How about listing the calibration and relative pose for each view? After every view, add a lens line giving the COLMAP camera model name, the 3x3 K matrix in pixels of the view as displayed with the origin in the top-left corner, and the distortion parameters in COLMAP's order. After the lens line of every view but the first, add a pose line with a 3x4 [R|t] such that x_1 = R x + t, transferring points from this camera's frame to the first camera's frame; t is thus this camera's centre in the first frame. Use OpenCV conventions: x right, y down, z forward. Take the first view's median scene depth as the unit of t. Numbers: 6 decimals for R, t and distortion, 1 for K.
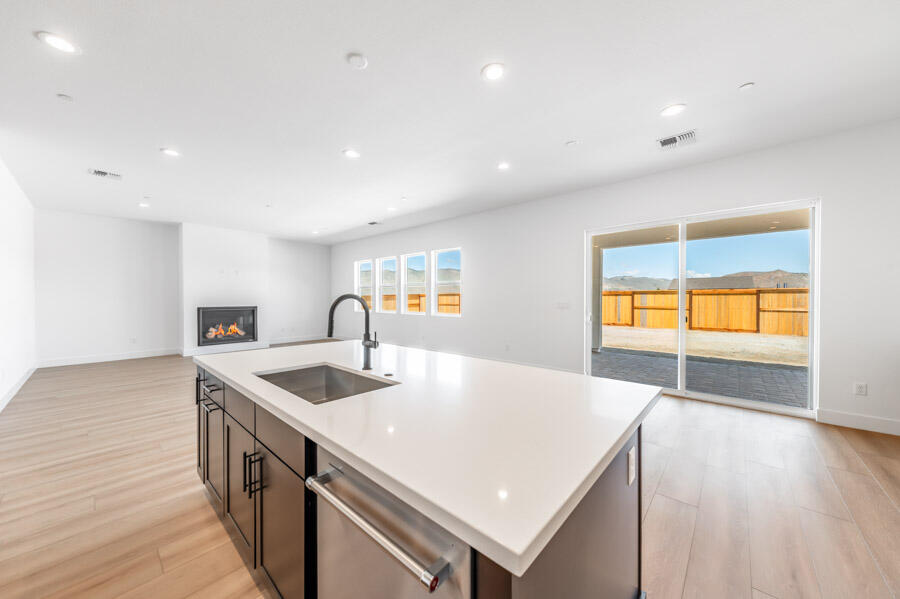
lens RADIAL K [[319.2, 0, 441.4], [0, 319.2, 297.7], [0, 0, 1]] dist [0.000257, -0.000613]
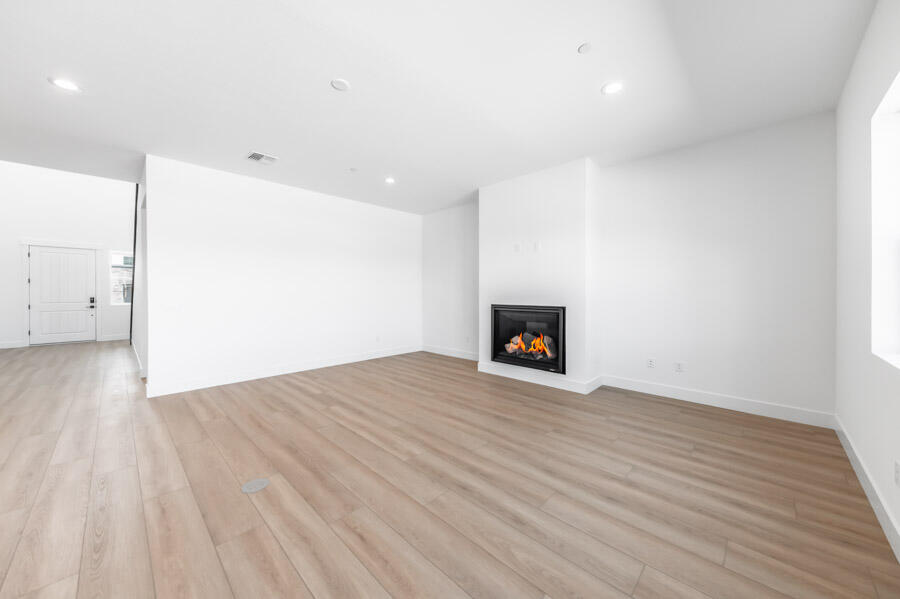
lens RADIAL K [[319.2, 0, 457.4], [0, 319.2, 294.5], [0, 0, 1]] dist [0.000257, -0.000613]
pose [[-0.004162, -0.000484, -0.999991, -0.044410], [-0.003908, 0.999992, -0.000468, 0.005697], [0.999984, 0.003906, -0.004164, 0.541304]]
